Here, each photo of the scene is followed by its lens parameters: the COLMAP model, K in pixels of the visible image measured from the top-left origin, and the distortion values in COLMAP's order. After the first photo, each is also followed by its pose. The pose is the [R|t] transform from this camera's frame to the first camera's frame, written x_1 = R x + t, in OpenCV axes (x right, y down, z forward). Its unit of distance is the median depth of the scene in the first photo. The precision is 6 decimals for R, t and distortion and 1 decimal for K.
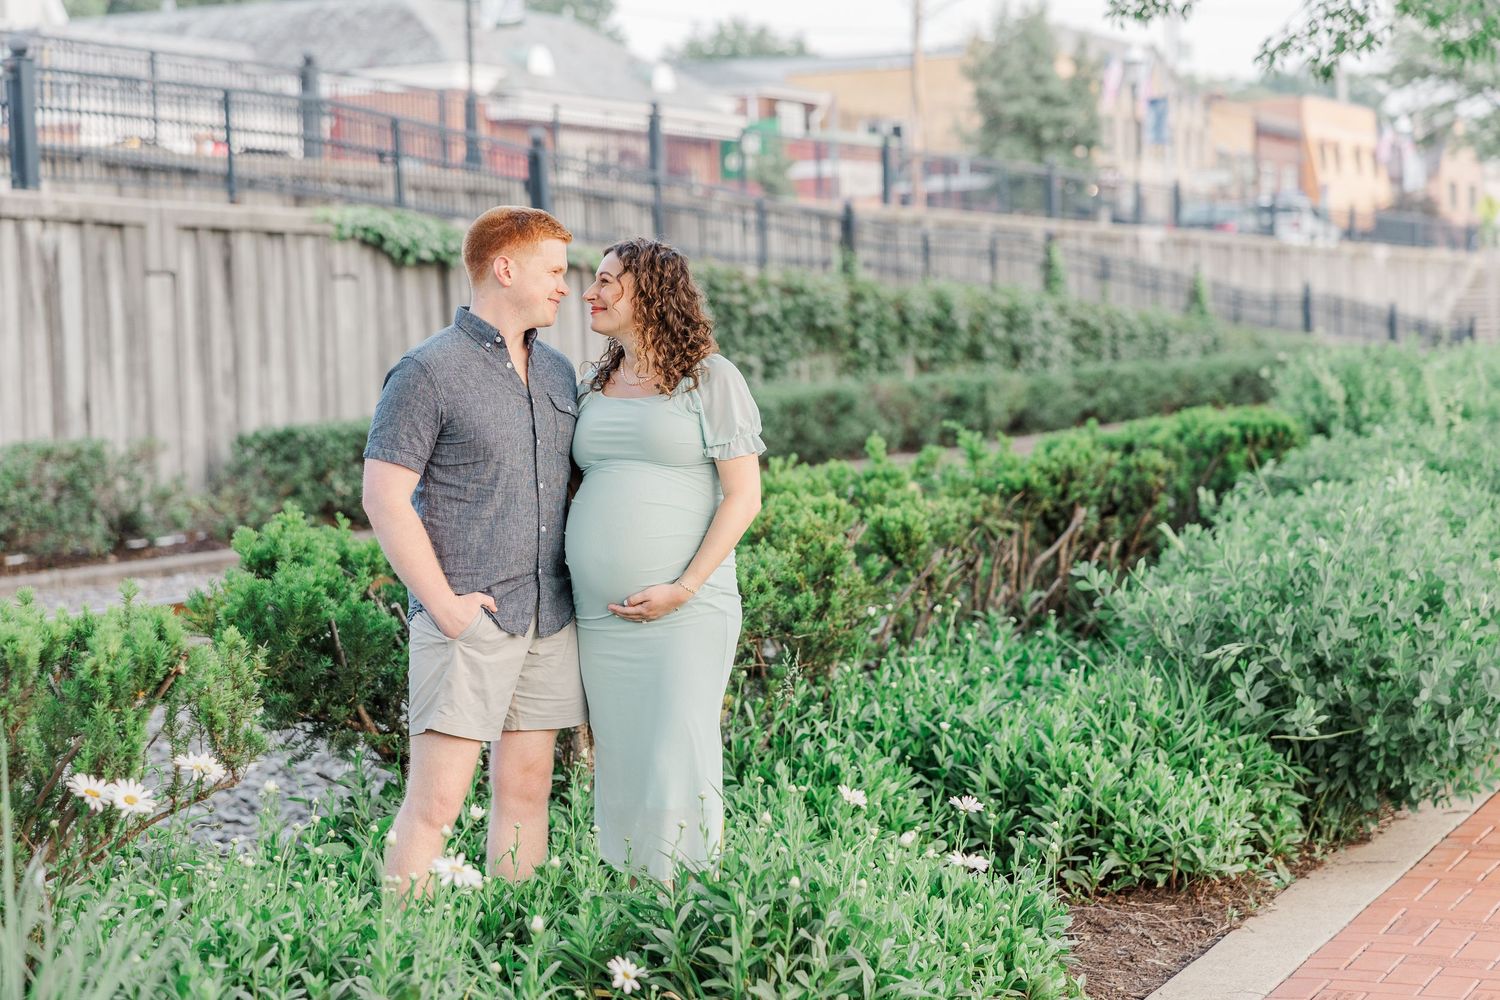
lens RADIAL K [[3004.3, 0, 750.0], [0, 3004.3, 500.0], [0, 0, 1]] dist [-0.007061, 0.050108]
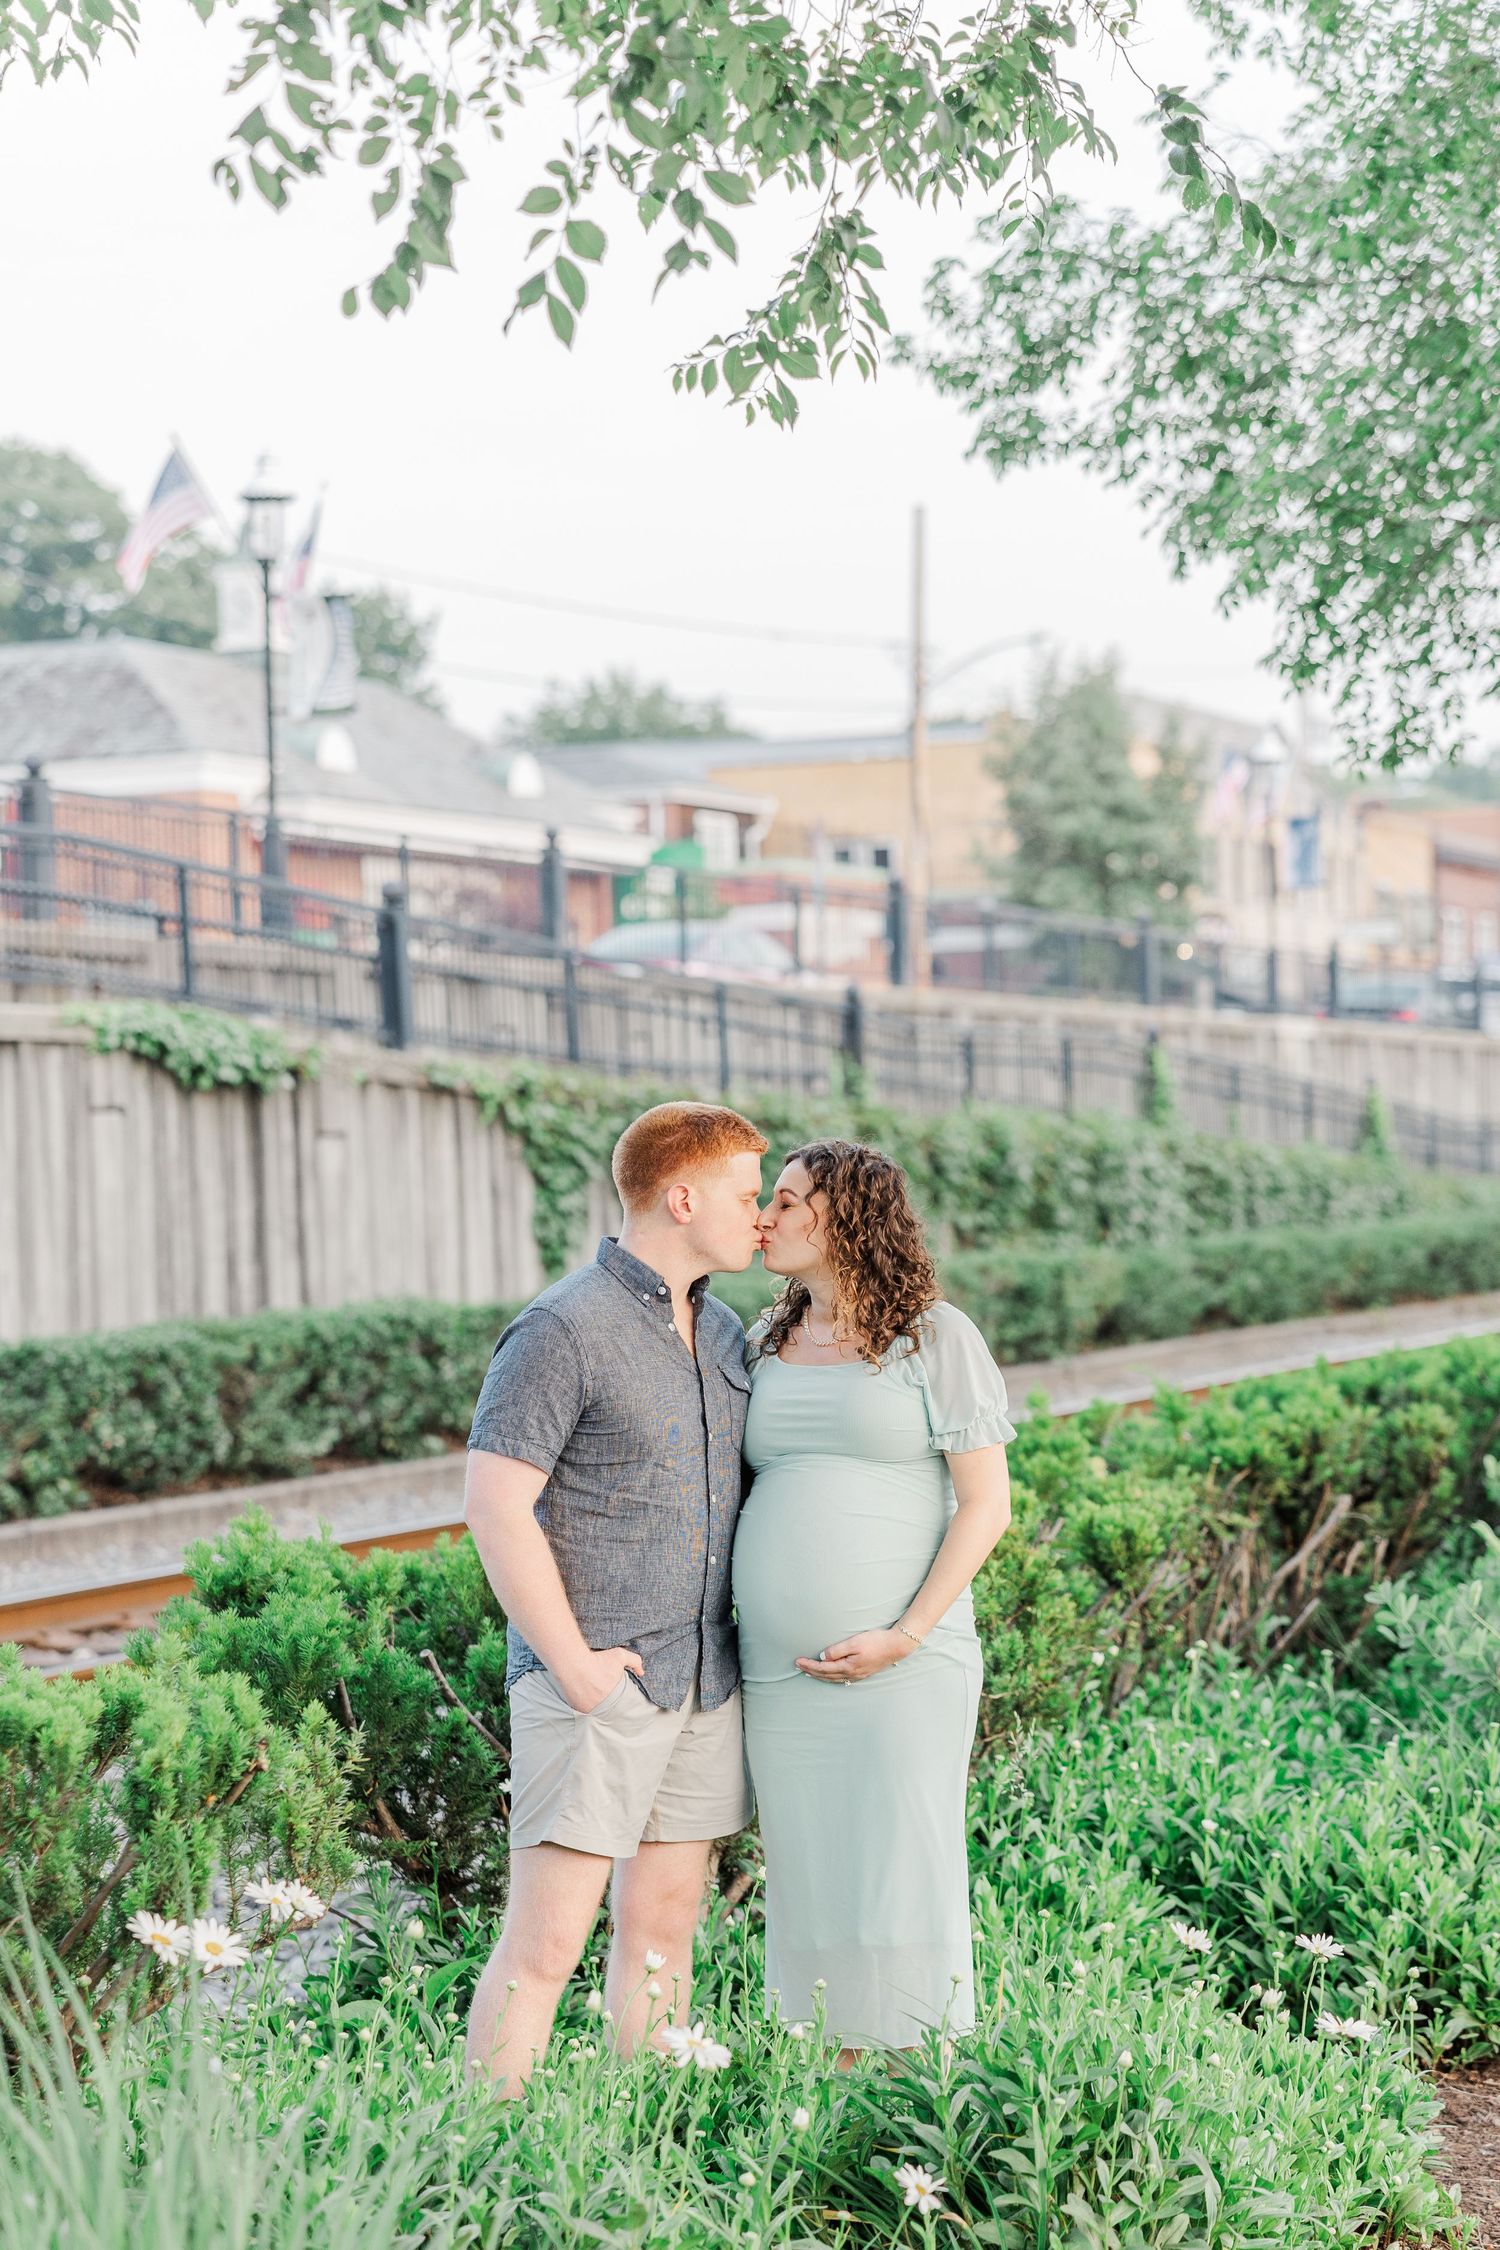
lens RADIAL K [[4910.7, 0, 750.0], [0, 4910.7, 1125.0], [0, 0, 1]] dist [-0.058066, 0.296546]
pose [[0.998989, 0.003637, 0.044812, -0.085685], [-0.001055, 0.998345, -0.057501, -0.019565], [-0.044947, 0.057396, 0.997339, -0.124523]]
